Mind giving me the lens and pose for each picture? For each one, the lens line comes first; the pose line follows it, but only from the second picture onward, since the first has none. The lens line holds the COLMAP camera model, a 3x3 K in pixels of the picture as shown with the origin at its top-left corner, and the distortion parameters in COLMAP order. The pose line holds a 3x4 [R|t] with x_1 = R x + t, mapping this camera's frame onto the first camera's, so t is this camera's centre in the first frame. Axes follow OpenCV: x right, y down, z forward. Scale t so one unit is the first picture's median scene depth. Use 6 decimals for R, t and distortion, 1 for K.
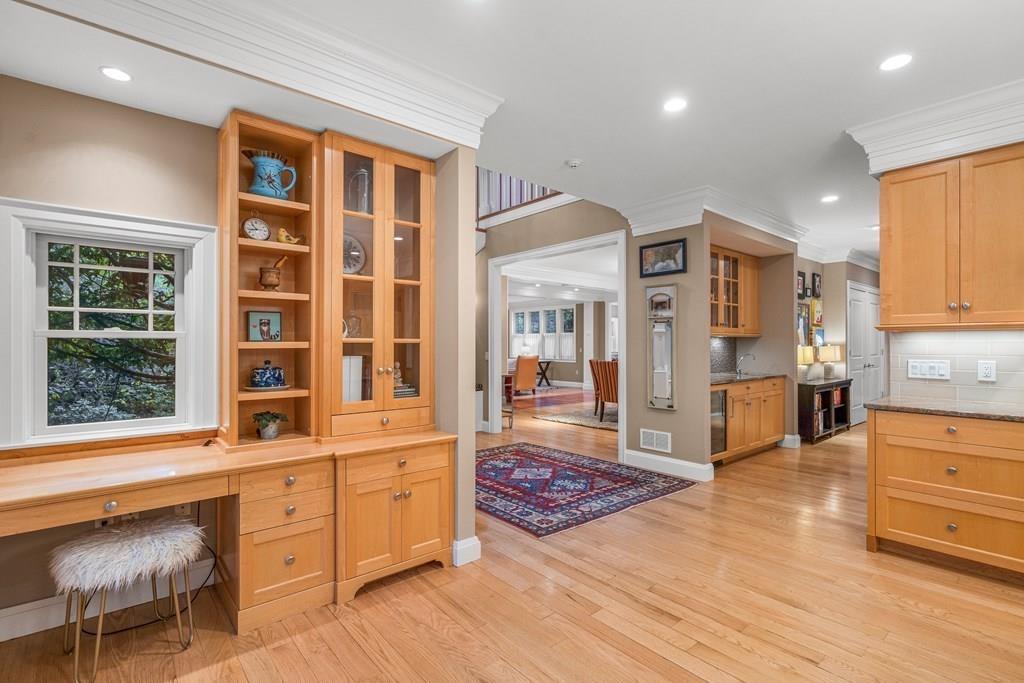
lens RADIAL K [[475.2, 0, 506.7], [0, 475.2, 339.6], [0, 0, 1]] dist [-0.004012, 0.002275]
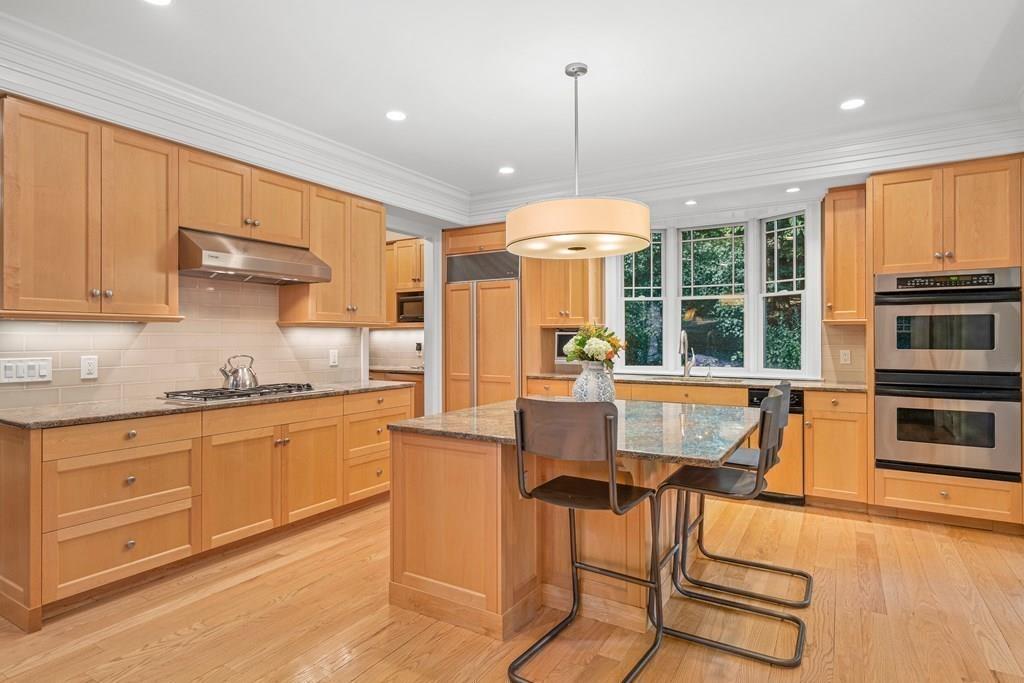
lens RADIAL K [[544.8, 0, 516.9], [0, 544.8, 338.9], [0, 0, 1]] dist [0.002723, 0.000130]
pose [[-0.321236, -0.003812, 0.946992, -0.231790], [-0.009785, 0.999952, 0.000706, 0.003982], [-0.946949, -0.009040, -0.321257, 0.586999]]
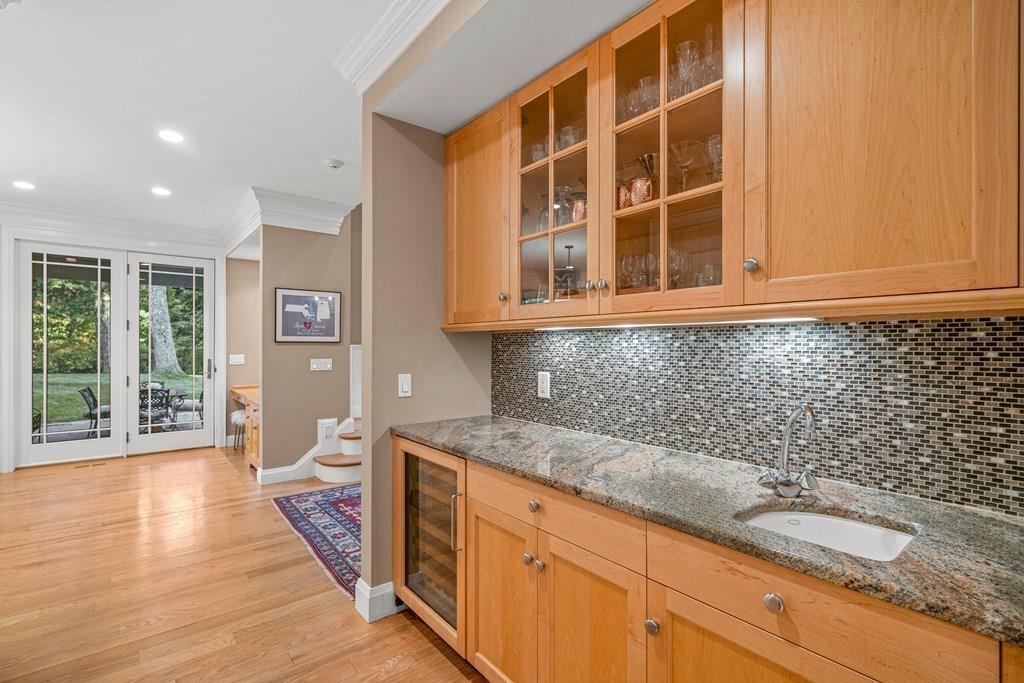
lens RADIAL K [[475.2, 0, 518.6], [0, 475.2, 346.6], [0, 0, 1]] dist [-0.004012, 0.002275]
pose [[-0.005719, 0.003081, -0.999979, 1.433241], [0.002207, 0.999993, 0.003069, 0.008874], [0.999981, -0.002190, -0.005726, 1.792419]]
